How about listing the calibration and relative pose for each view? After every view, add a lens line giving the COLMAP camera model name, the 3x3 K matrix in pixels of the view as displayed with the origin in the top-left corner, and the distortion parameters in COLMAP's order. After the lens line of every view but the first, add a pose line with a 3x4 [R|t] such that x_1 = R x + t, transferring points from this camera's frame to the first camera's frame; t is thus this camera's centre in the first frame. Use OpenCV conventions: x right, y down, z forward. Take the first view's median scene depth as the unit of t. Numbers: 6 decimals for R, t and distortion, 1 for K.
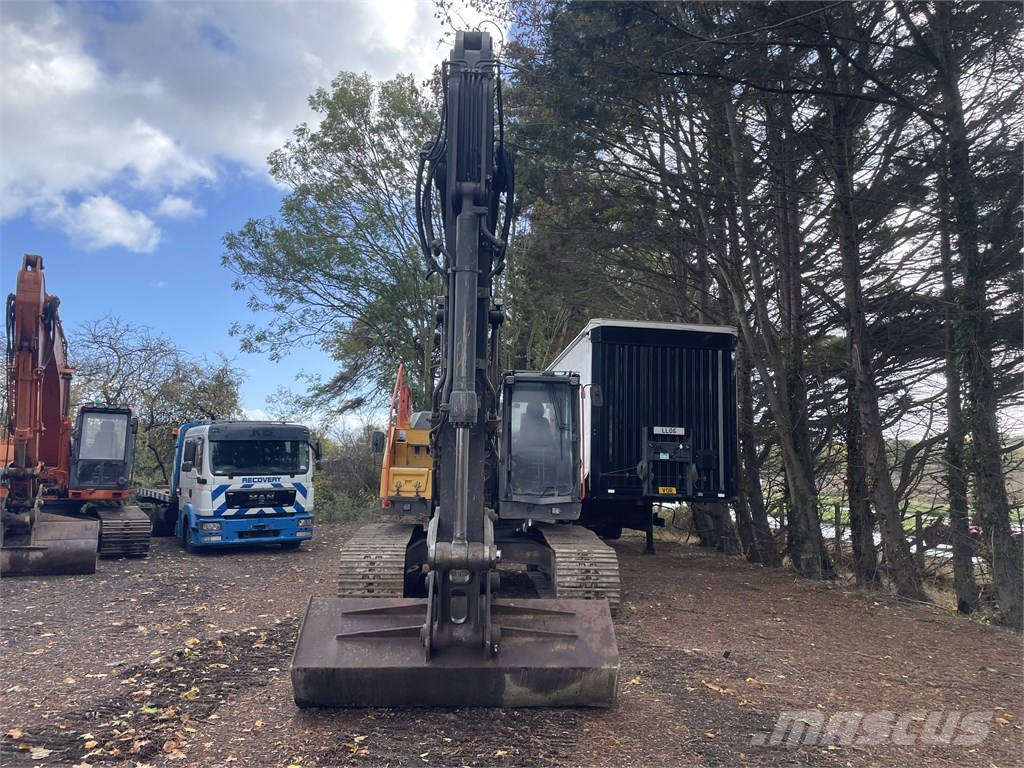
lens RADIAL K [[769.6, 0, 511.1], [0, 769.6, 382.4], [0, 0, 1]] dist [0.090113, -0.120293]
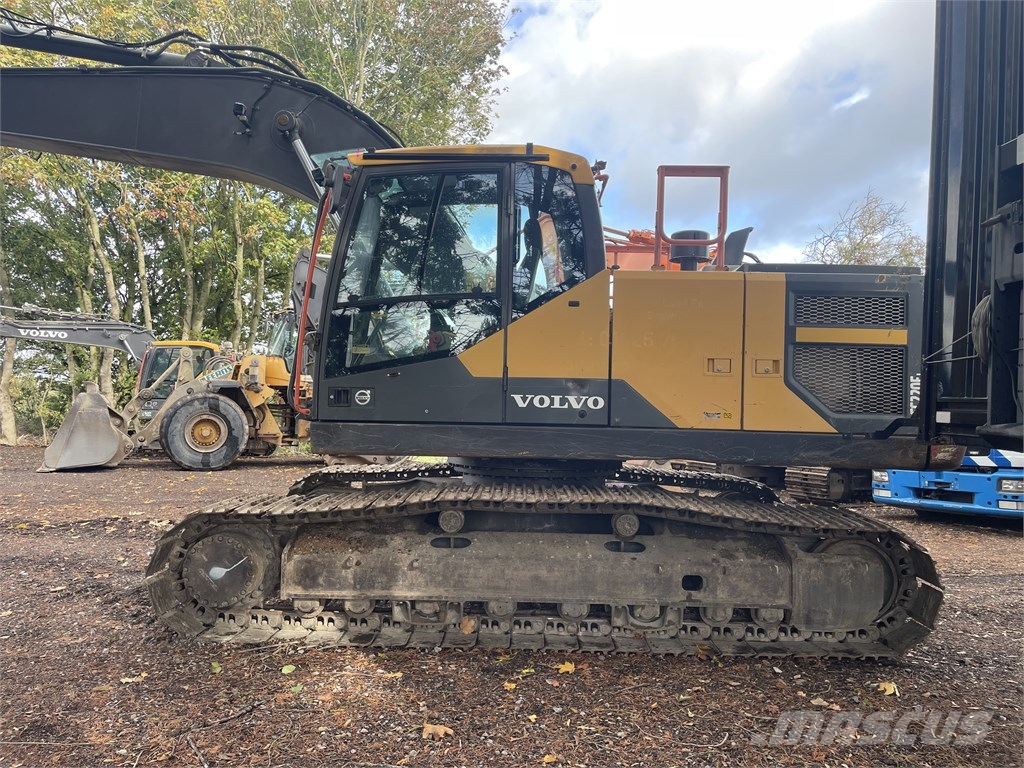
lens RADIAL K [[769.6, 0, 511.1], [0, 769.6, 382.4], [0, 0, 1]] dist [0.090113, -0.120293]
pose [[-0.072972, -0.051723, -0.995992, 0.576934], [0.100363, 0.993204, -0.058931, 0.174704], [0.992271, -0.104261, -0.067285, 1.165822]]
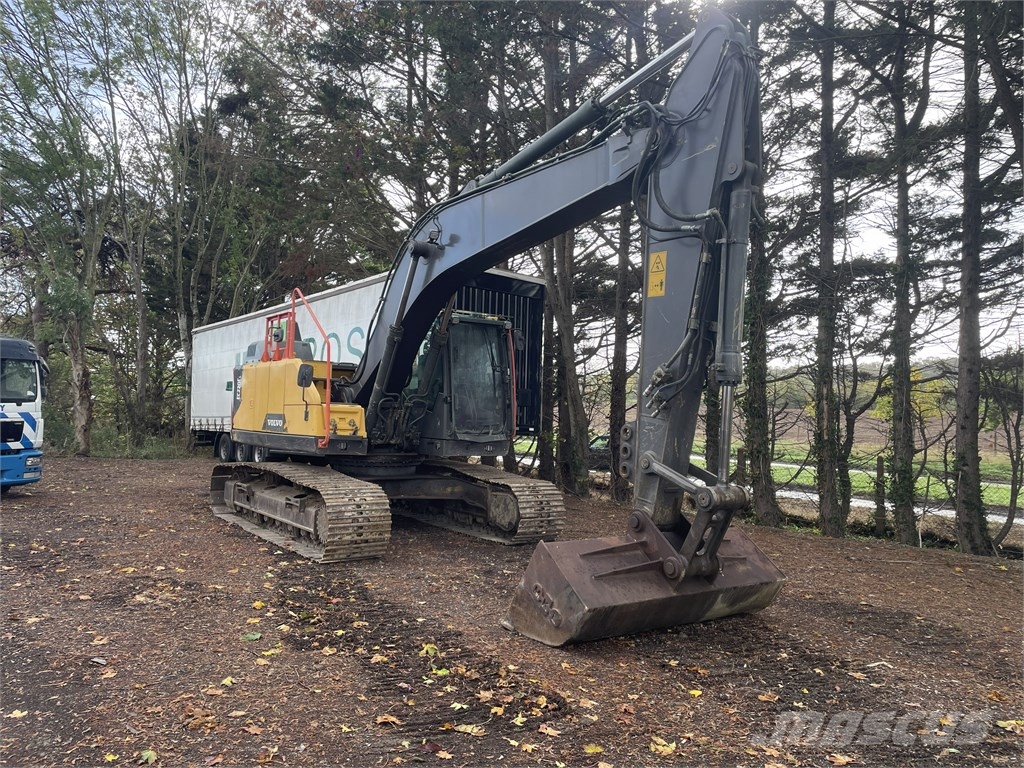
lens RADIAL K [[769.6, 0, 511.1], [0, 769.6, 382.4], [0, 0, 1]] dist [0.090113, -0.120293]
pose [[0.849917, 0.031855, 0.525953, -0.470005], [-0.082115, 0.993983, 0.072492, -0.000424], [-0.520479, -0.104801, 0.847418, 0.107082]]
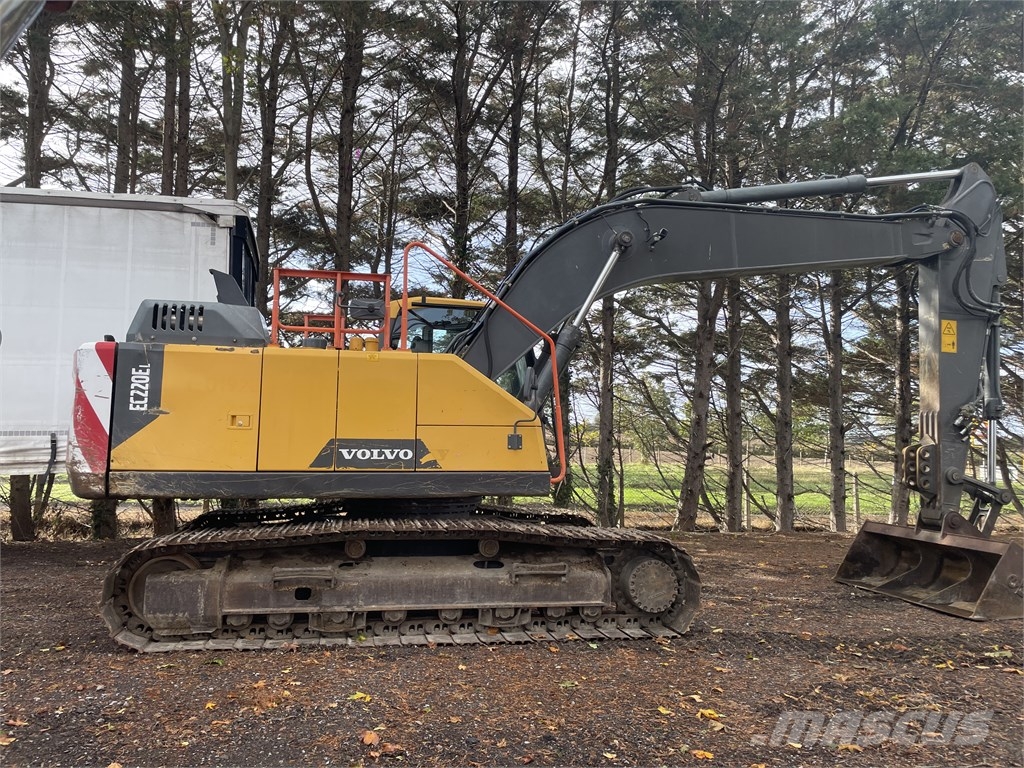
lens RADIAL K [[770.3, 0, 500.4], [0, 770.3, 380.9], [0, 0, 1]] dist [0.084597, -0.112369]
pose [[-0.113120, 0.064859, 0.991462, -0.833637], [-0.141421, 0.986656, -0.080680, 0.134432], [-0.983465, -0.149340, -0.102438, 1.138789]]
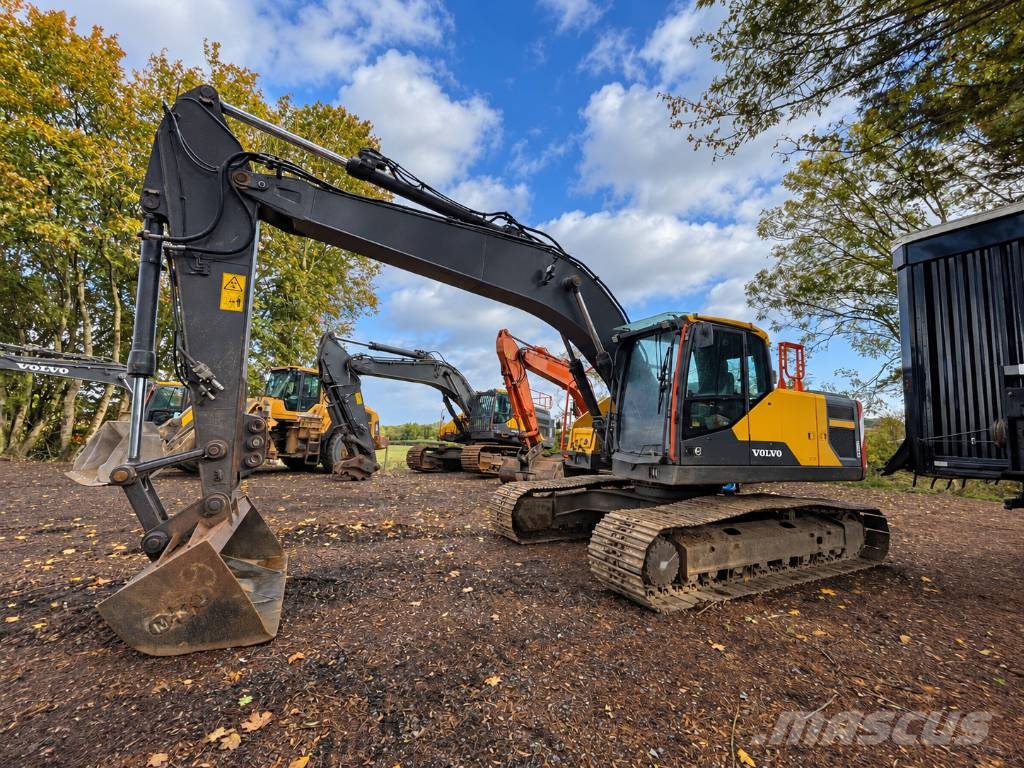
lens RADIAL K [[411.3, 0, 511.3], [0, 411.3, 380.8], [0, 0, 1]] dist [-0.004361, -0.000253]
pose [[0.403294, -0.122616, -0.906818, 0.433448], [0.081414, 0.991860, -0.097908, 0.094823], [0.911442, -0.034342, 0.409993, 0.659320]]
